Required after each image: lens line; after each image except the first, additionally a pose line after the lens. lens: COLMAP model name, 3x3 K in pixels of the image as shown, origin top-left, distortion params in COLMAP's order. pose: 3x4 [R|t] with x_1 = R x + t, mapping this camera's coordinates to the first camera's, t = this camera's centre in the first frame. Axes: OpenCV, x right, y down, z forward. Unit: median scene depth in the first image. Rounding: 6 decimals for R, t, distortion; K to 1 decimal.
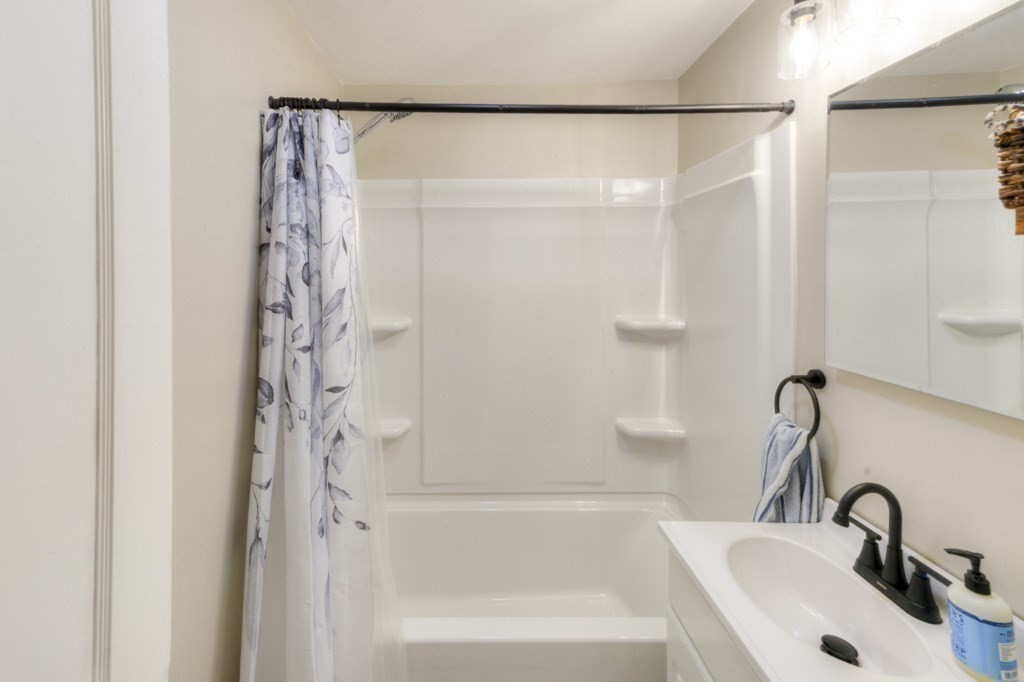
lens RADIAL K [[438.2, 0, 511.8], [0, 438.2, 314.5], [0, 0, 1]] dist [0.031696, -0.000759]
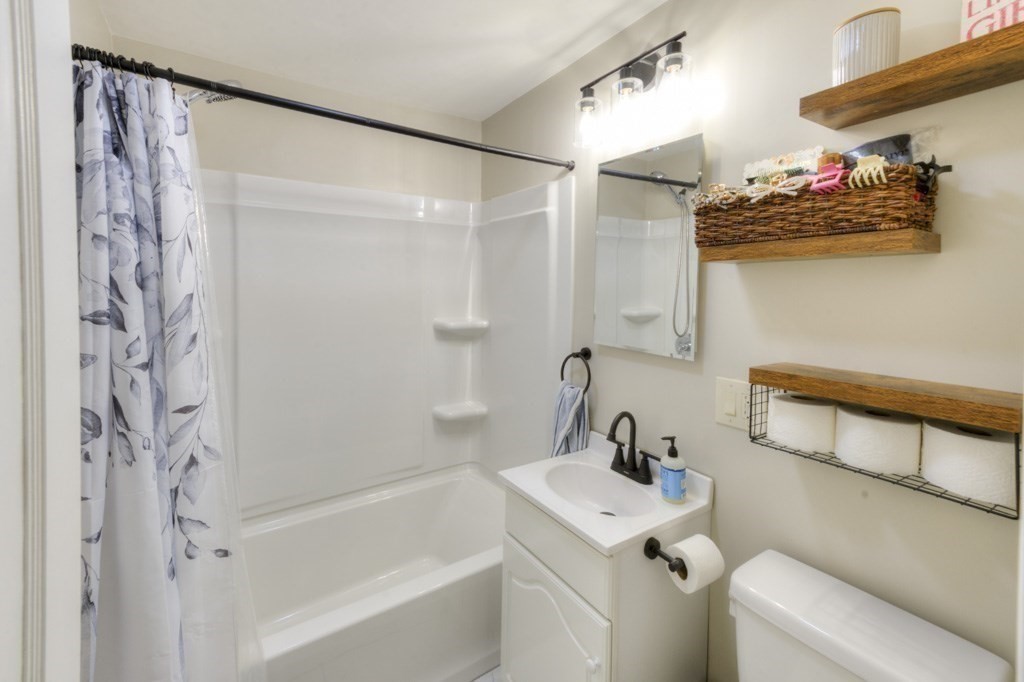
lens RADIAL K [[409.0, 0, 506.5], [0, 409.0, 344.1], [0, 0, 1]] dist [0.028627, -0.000245]
pose [[0.851782, -0.069187, 0.519307, -0.273106], [0.041624, 0.997045, 0.064563, 0.013090], [-0.522240, -0.033378, 0.852145, -0.034873]]
